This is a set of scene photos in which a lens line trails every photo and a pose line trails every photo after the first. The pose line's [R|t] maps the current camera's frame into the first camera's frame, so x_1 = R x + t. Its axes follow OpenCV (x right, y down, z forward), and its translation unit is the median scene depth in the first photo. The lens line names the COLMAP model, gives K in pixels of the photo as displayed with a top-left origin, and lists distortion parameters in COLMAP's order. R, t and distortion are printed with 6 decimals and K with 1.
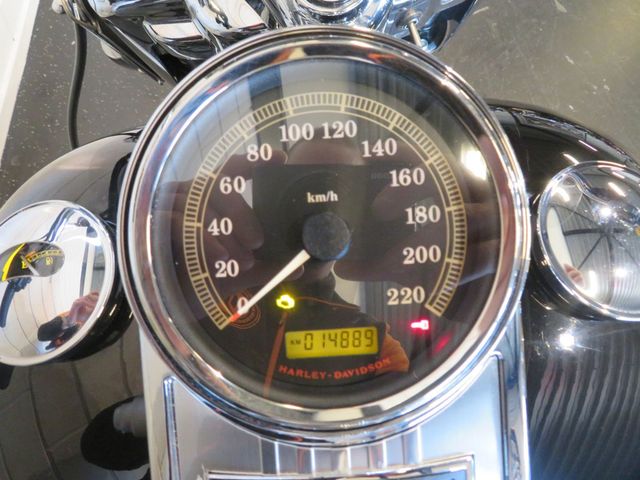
lens RADIAL K [[446.3, 0, 319.8], [0, 446.3, 238.2], [0, 0, 1]] dist [0.000213, 0.001399]
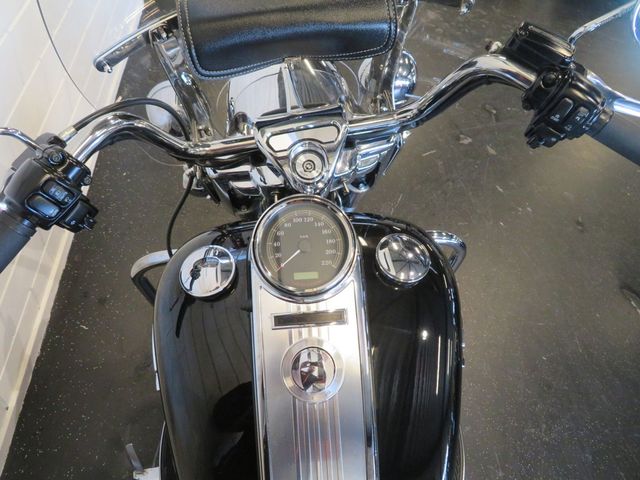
lens RADIAL K [[446.3, 0, 319.9], [0, 446.3, 240.2], [0, 0, 1]] dist [0.000213, 0.001399]
pose [[0.999626, 0.008180, 0.026112, 0.004272], [-0.001461, 0.968862, -0.247596, 0.093114], [-0.027324, 0.247465, 0.968511, -0.283174]]
